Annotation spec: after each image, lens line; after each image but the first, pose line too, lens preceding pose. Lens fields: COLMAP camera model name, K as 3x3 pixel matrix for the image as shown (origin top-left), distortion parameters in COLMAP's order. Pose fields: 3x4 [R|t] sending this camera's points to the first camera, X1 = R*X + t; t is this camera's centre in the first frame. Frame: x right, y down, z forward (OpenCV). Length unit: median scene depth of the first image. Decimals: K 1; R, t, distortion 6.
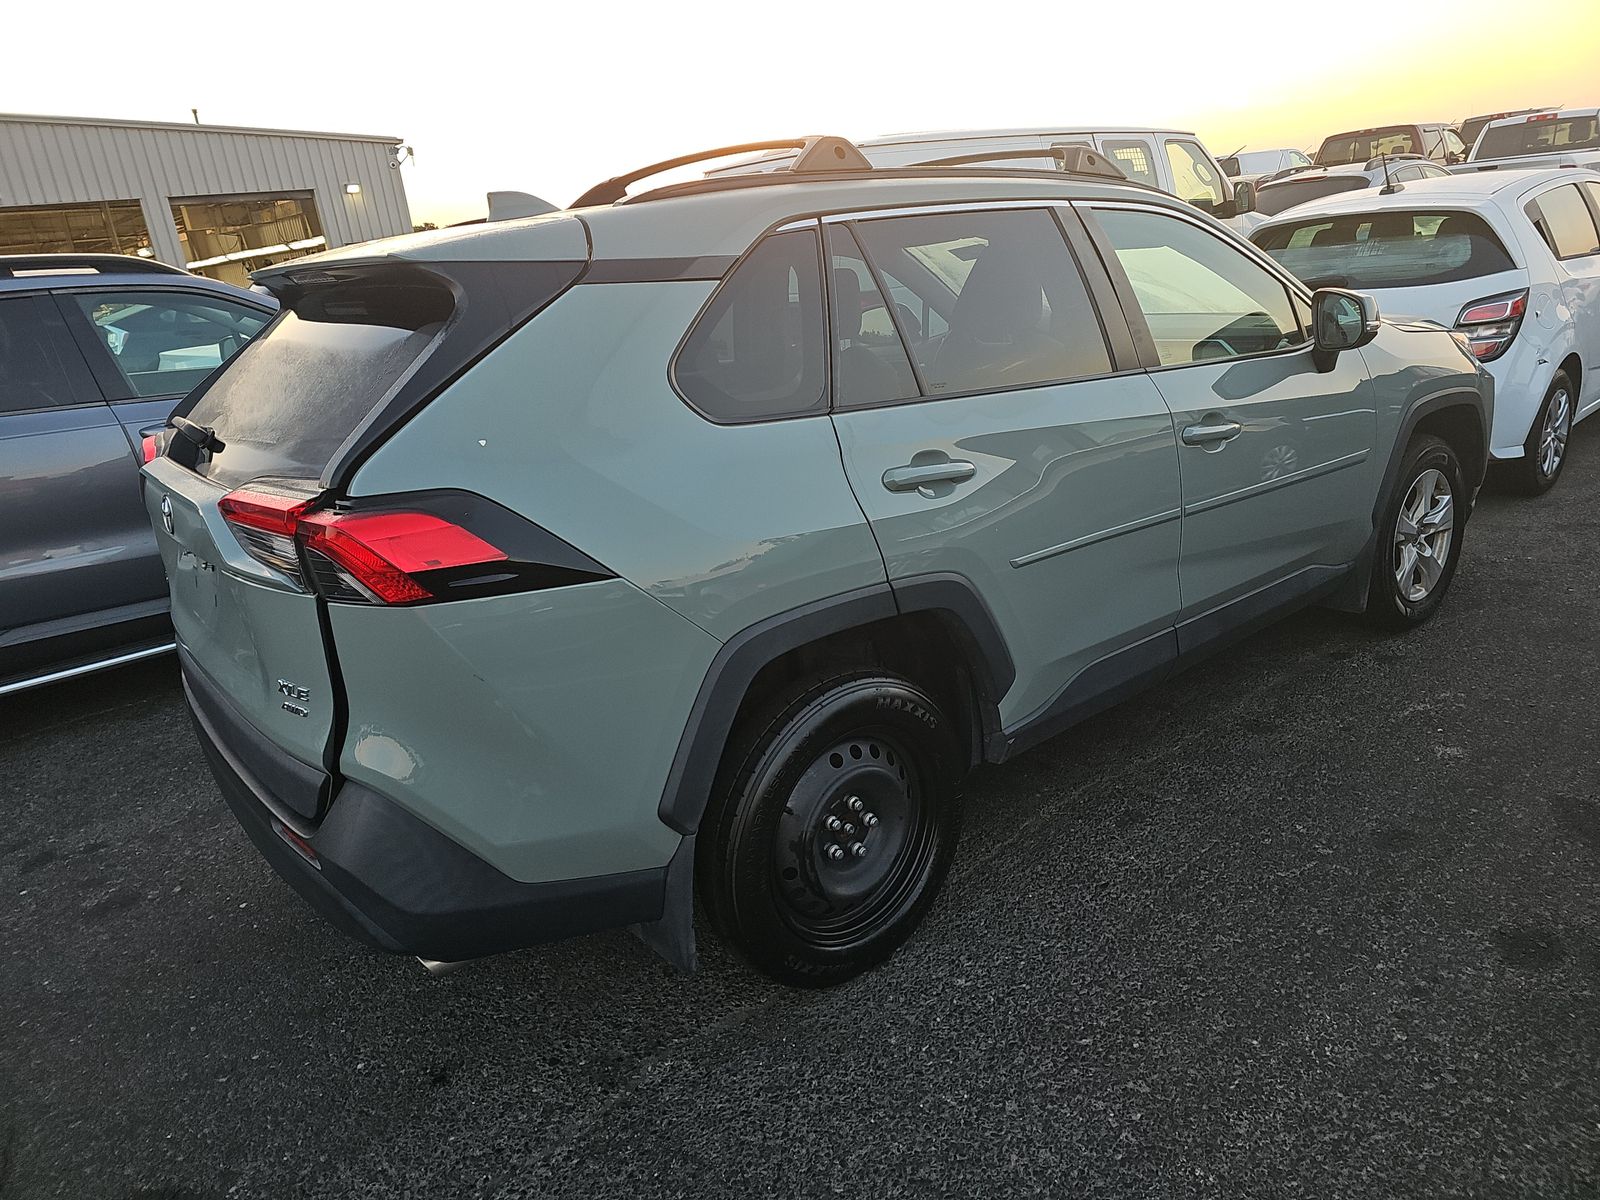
lens RADIAL K [[1043.4, 0, 800.0], [0, 1043.4, 600.0], [0, 0, 1]] dist [0.055965, -0.051768]
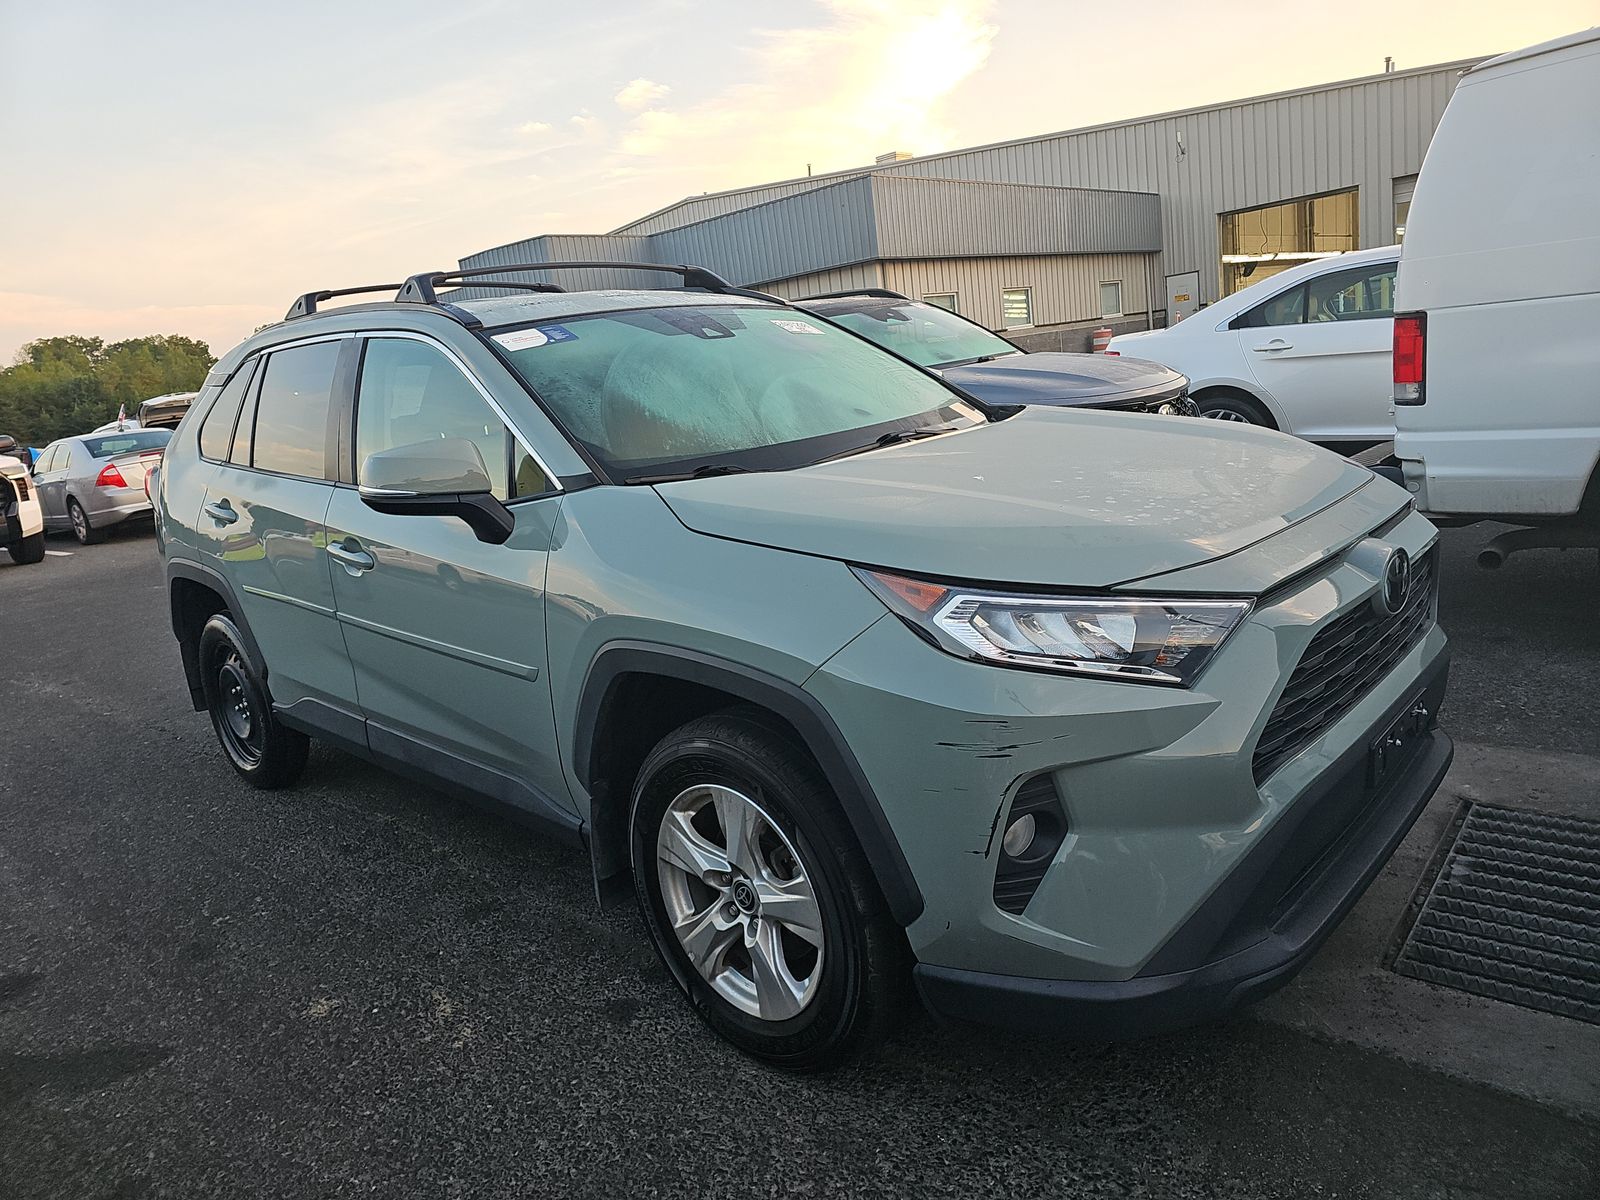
lens RADIAL K [[1043.4, 0, 800.0], [0, 1043.4, 600.0], [0, 0, 1]] dist [0.055965, -0.051768]
pose [[0.145103, 0.302691, -0.941978, 1.409326], [-0.206914, 0.940286, 0.270274, -0.481758], [0.967539, 0.155691, 0.199070, 1.192629]]
